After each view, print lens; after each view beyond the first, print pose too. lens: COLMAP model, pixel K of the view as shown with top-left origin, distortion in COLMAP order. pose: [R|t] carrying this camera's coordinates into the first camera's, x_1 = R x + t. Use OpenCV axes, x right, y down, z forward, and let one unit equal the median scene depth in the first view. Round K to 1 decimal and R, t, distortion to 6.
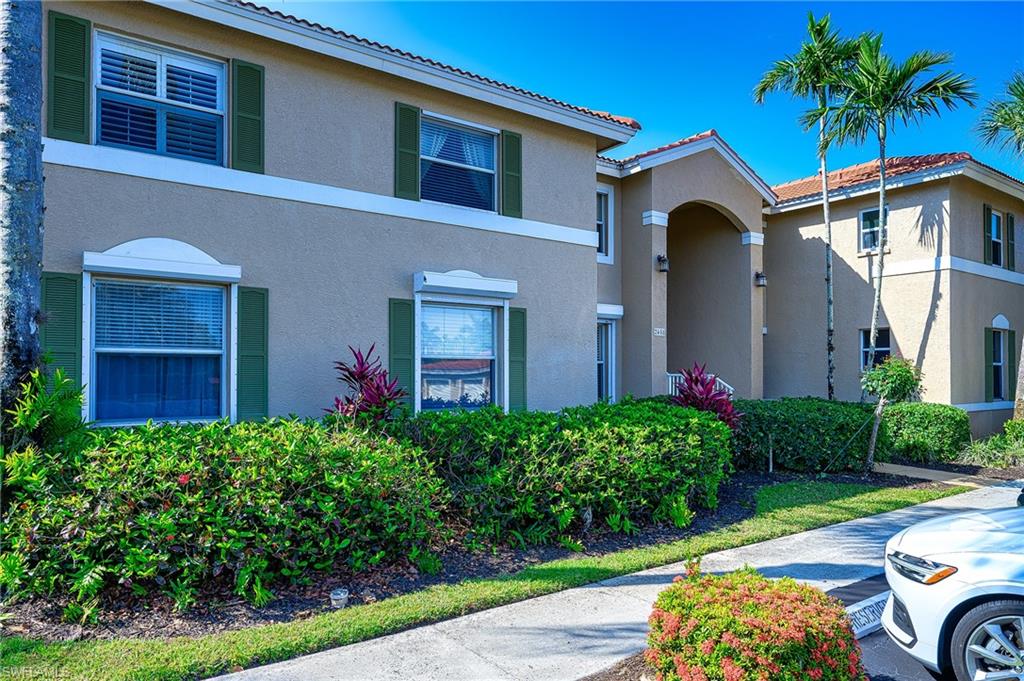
lens RADIAL K [[659.4, 0, 511.3], [0, 659.4, 366.2], [0, 0, 1]] dist [-0.012218, -0.000498]
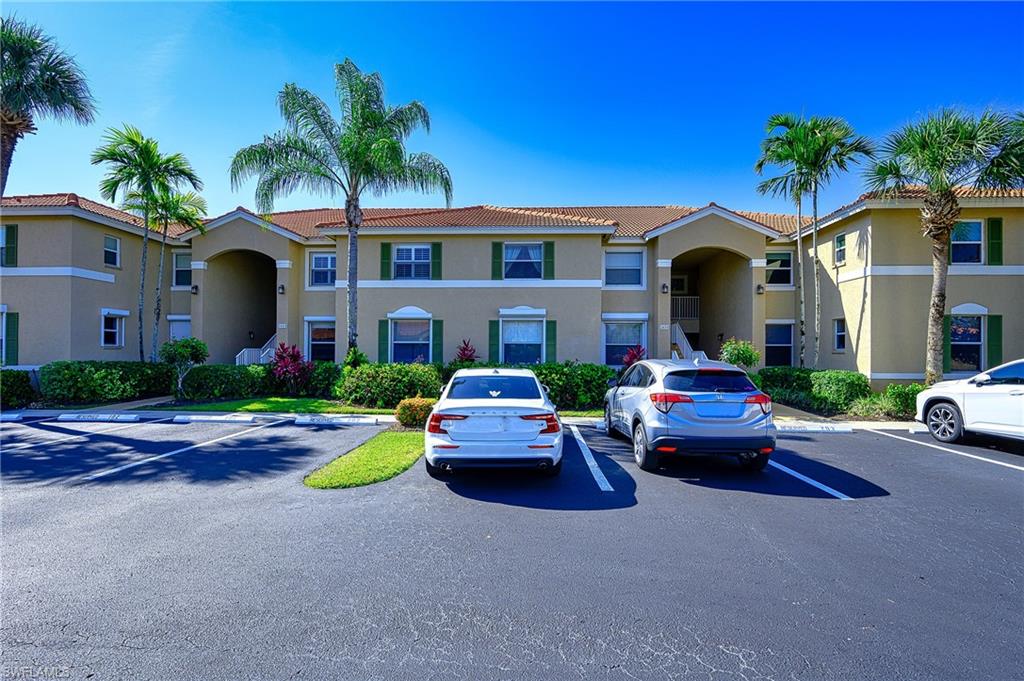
lens RADIAL K [[453.2, 0, 512.3], [0, 453.2, 345.4], [0, 0, 1]] dist [0.003158, -0.000154]
pose [[0.788650, -0.004194, -0.614828, 0.852372], [0.004861, 0.999988, -0.000587, -0.003645], [0.614823, -0.002526, 0.788661, -0.291715]]
